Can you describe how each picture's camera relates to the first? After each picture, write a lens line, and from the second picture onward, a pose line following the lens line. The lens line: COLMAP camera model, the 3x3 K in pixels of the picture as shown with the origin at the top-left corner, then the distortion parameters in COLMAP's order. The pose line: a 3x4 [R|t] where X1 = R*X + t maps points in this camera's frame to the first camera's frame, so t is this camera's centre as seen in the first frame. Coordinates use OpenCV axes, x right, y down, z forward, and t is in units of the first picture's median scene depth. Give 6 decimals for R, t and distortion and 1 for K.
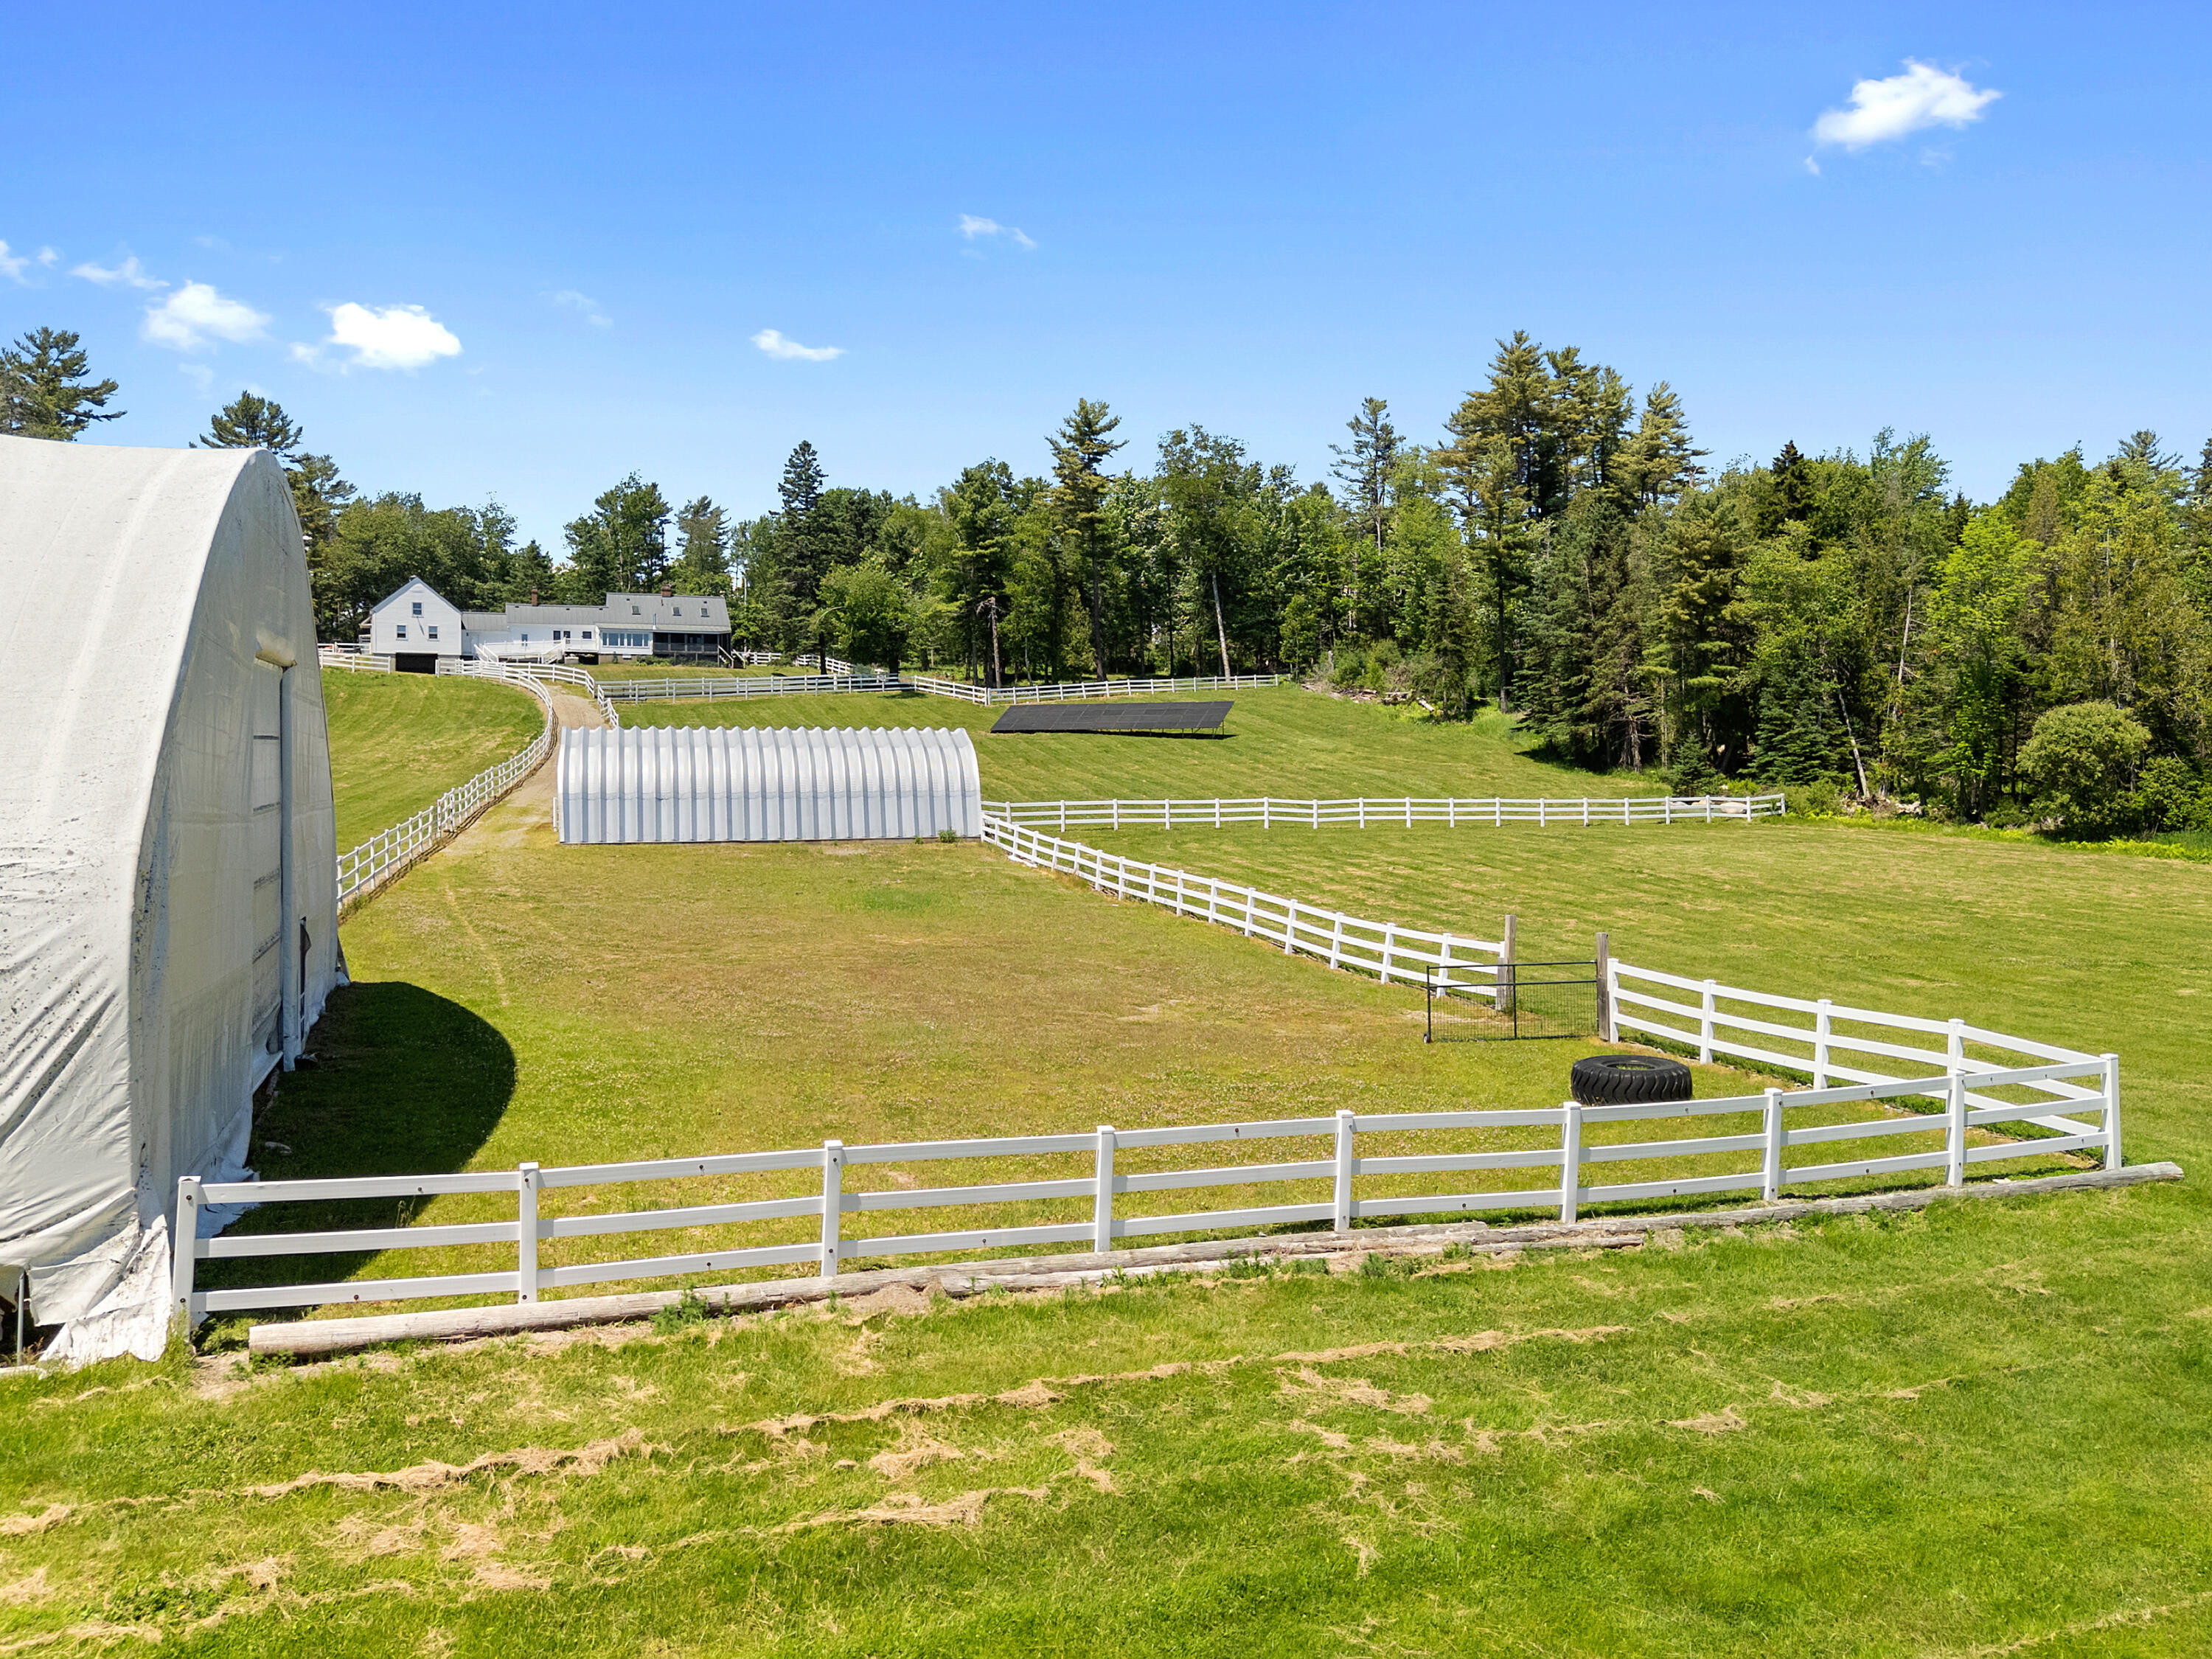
lens RADIAL K [[1775.9, 0, 1184.4], [0, 1775.9, 807.5], [0, 0, 1]] dist [0.057643, -0.053937]
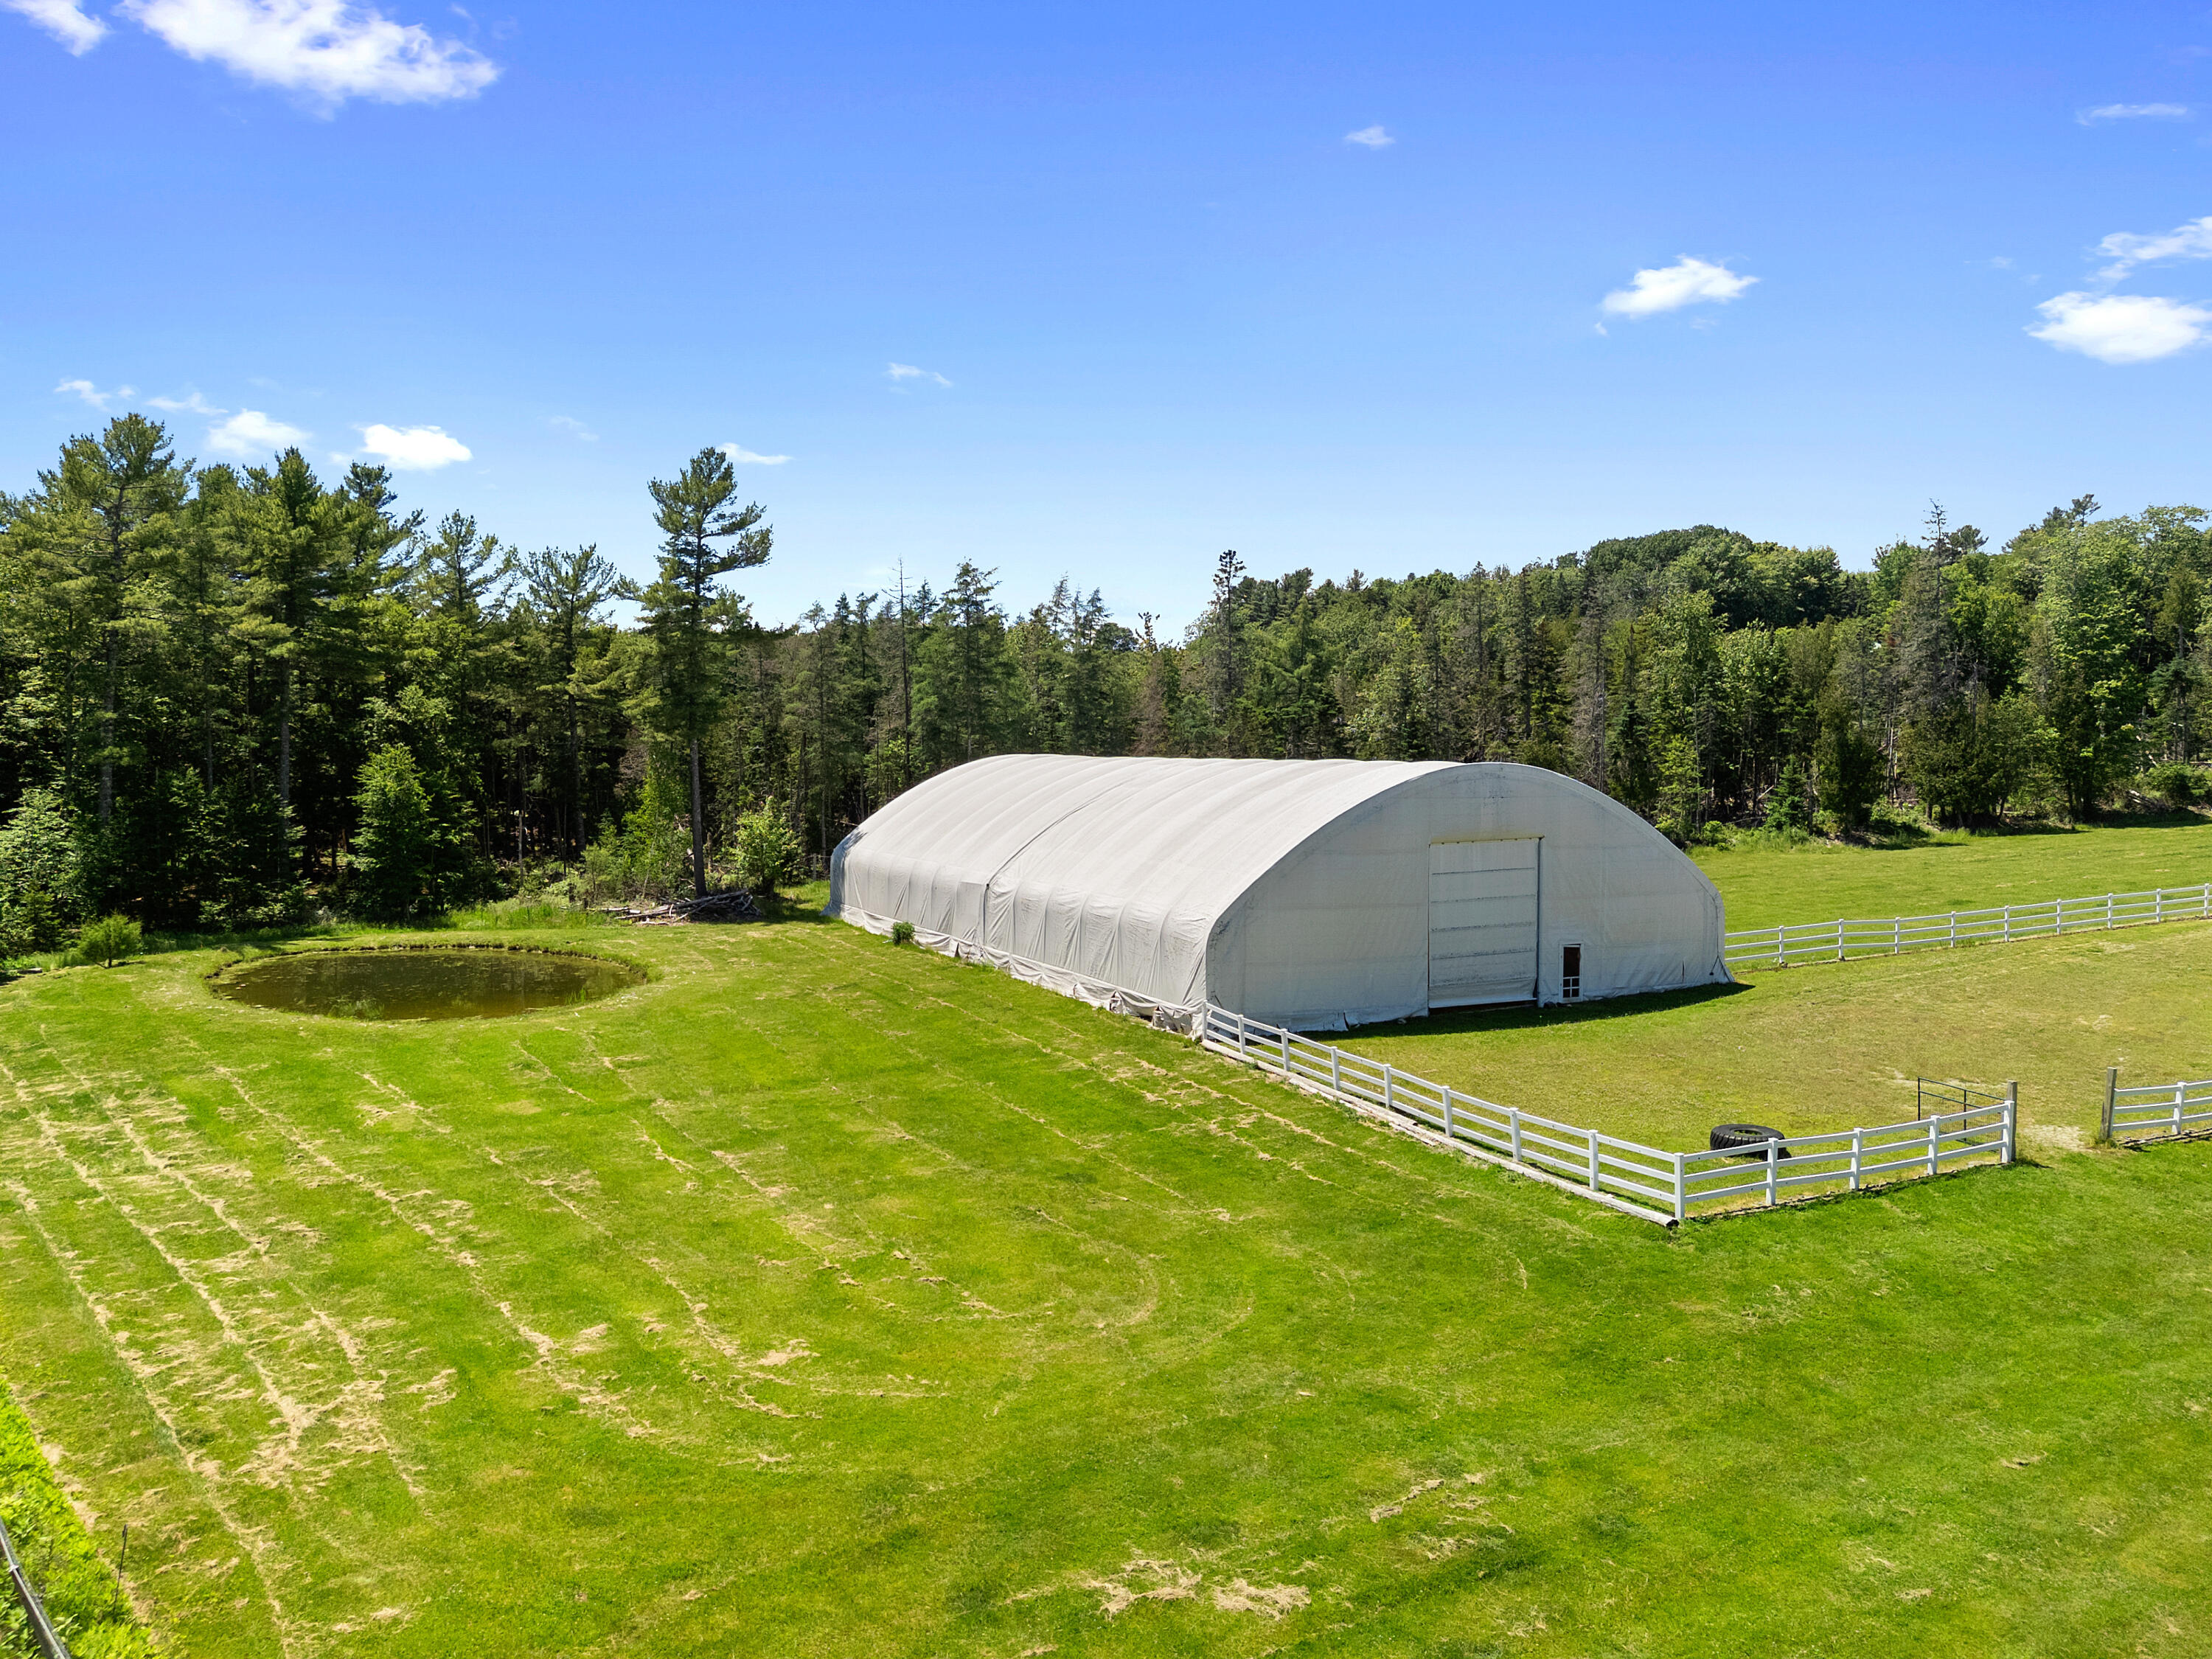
lens RADIAL K [[1595.8, 0, 1075.9], [0, 1595.8, 764.7], [0, 0, 1]] dist [0.081111, -0.078276]
pose [[0.057357, 0.013677, -0.998260, 0.263477], [-0.013553, 0.999825, 0.012920, -0.032176], [0.998262, 0.012789, 0.057532, 0.042845]]
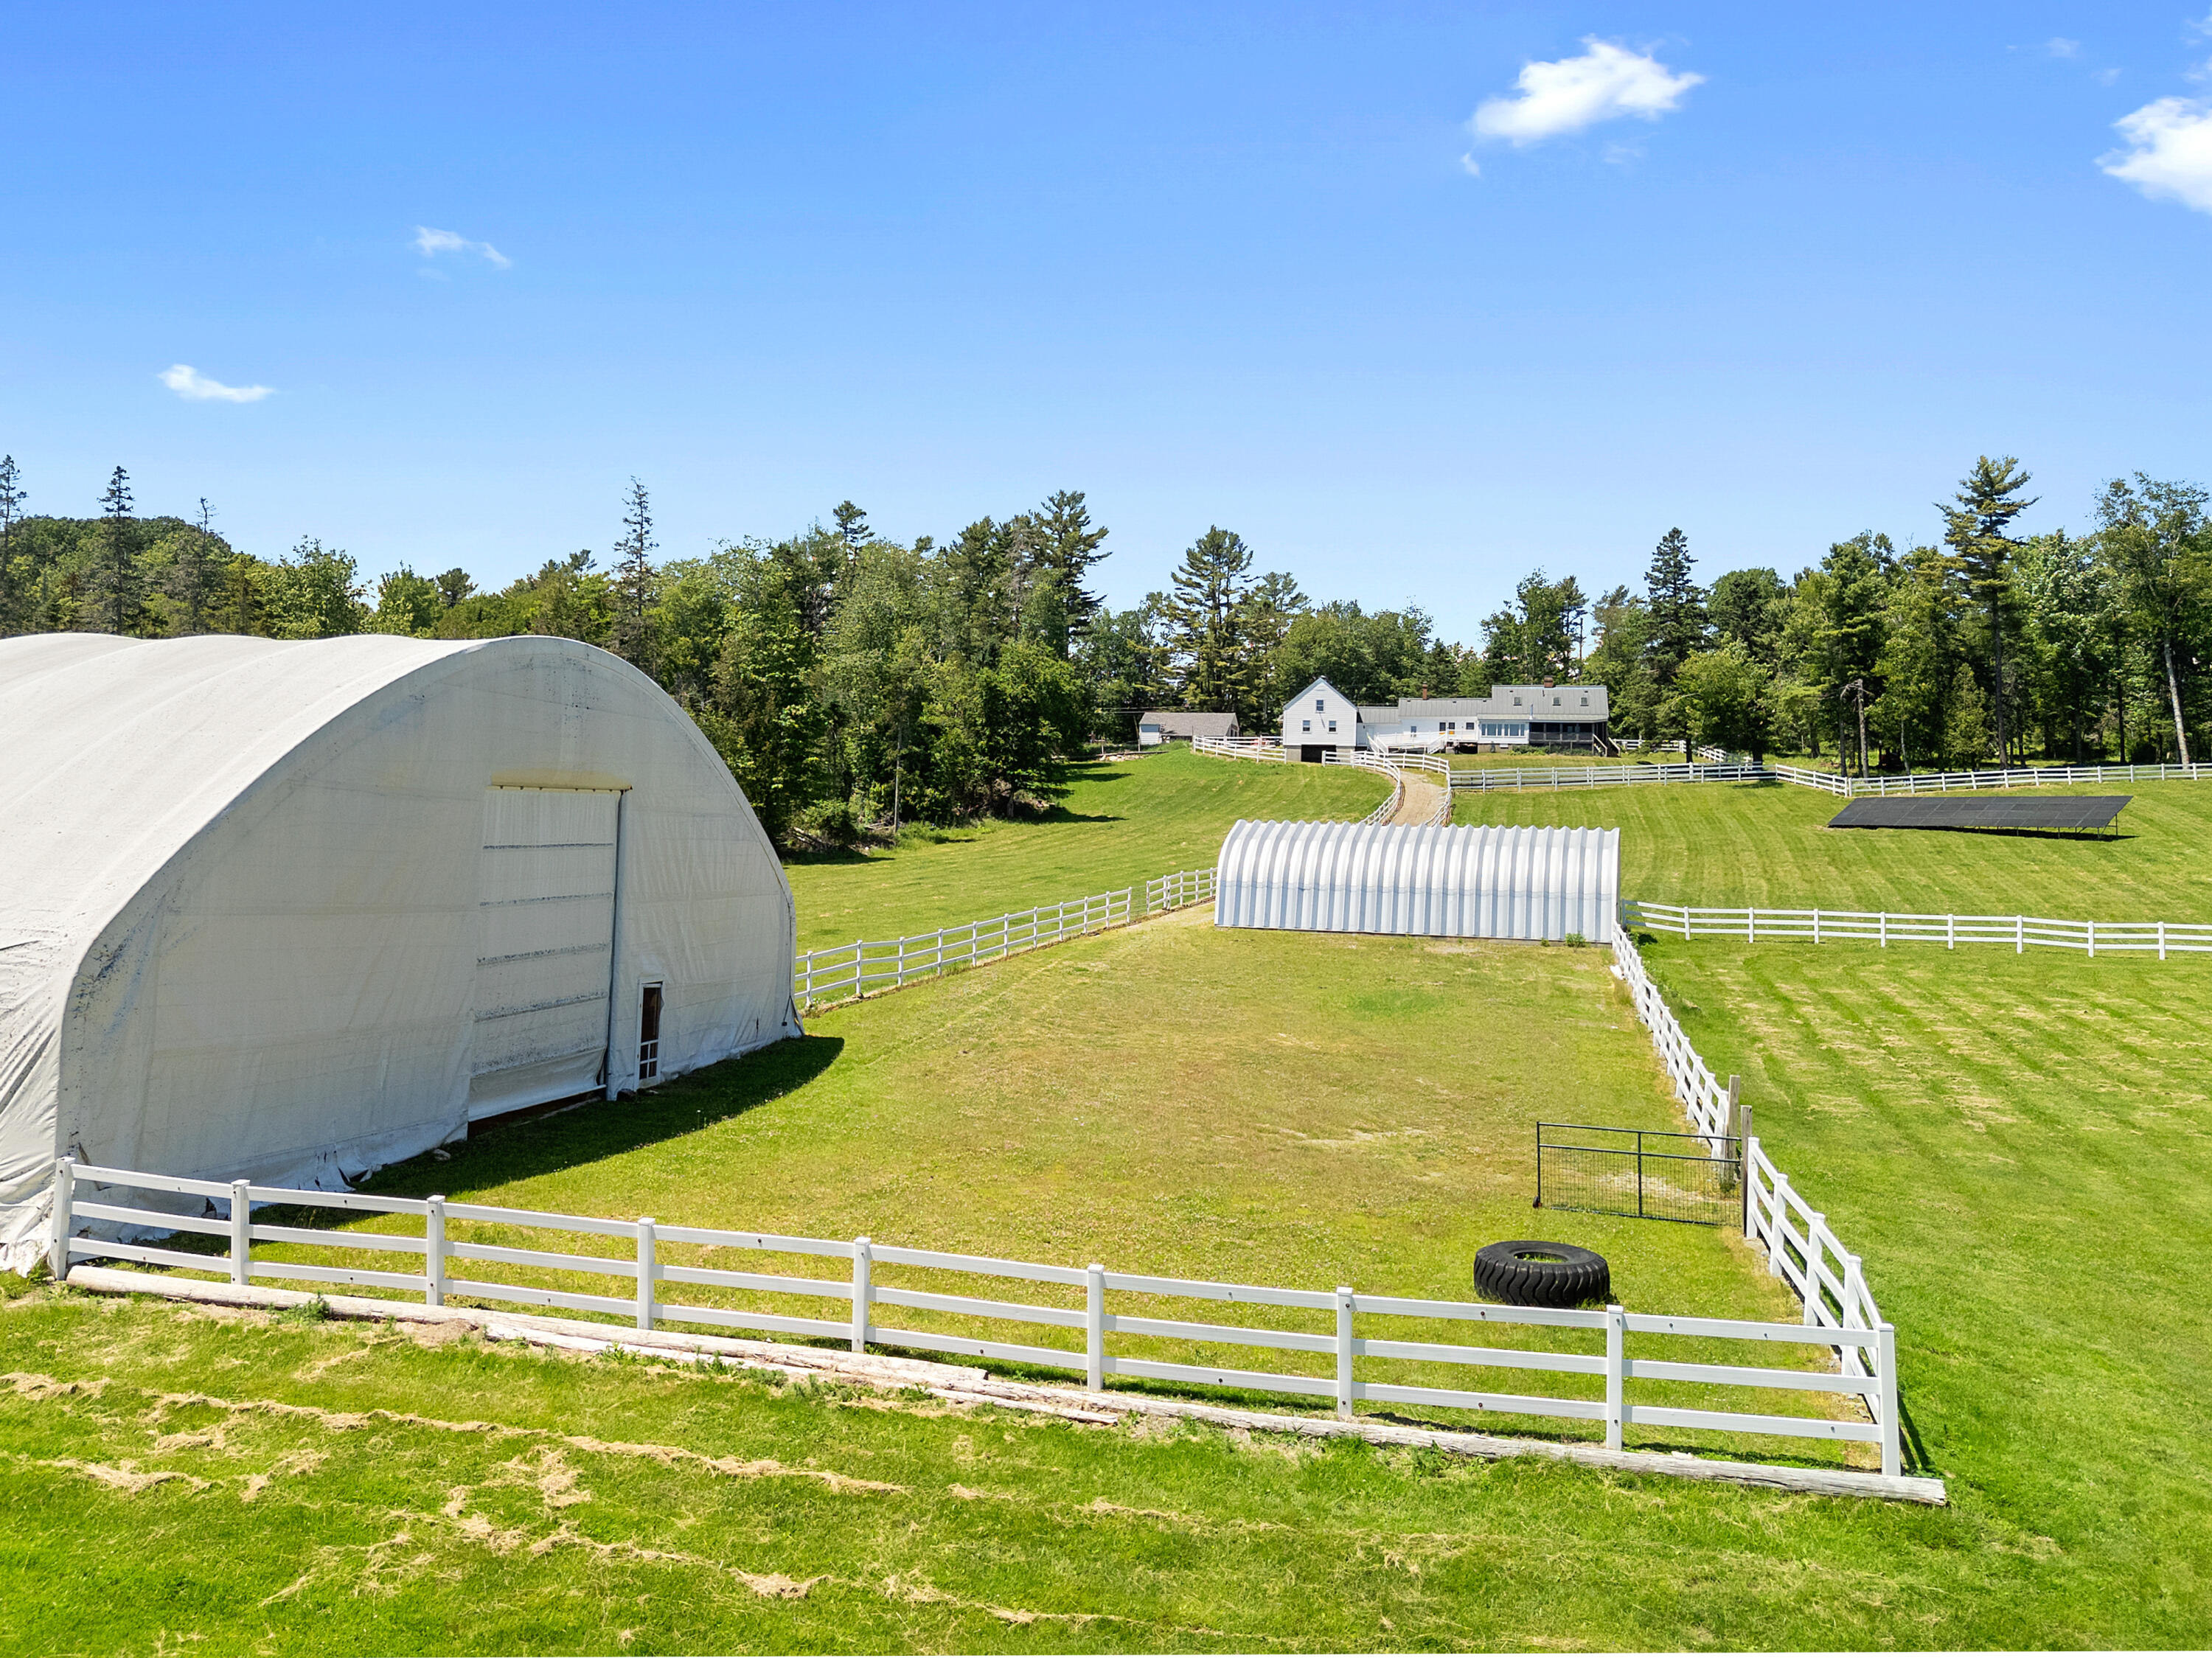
lens RADIAL K [[1766.6, 0, 1098.3], [0, 1766.6, 714.6], [0, 0, 1]] dist [0.083216, -0.086623]
pose [[0.822140, -0.017960, -0.569002, 0.088348], [-0.037440, 0.995633, -0.085523, -0.005812], [0.568053, 0.091615, 0.817877, 0.019545]]
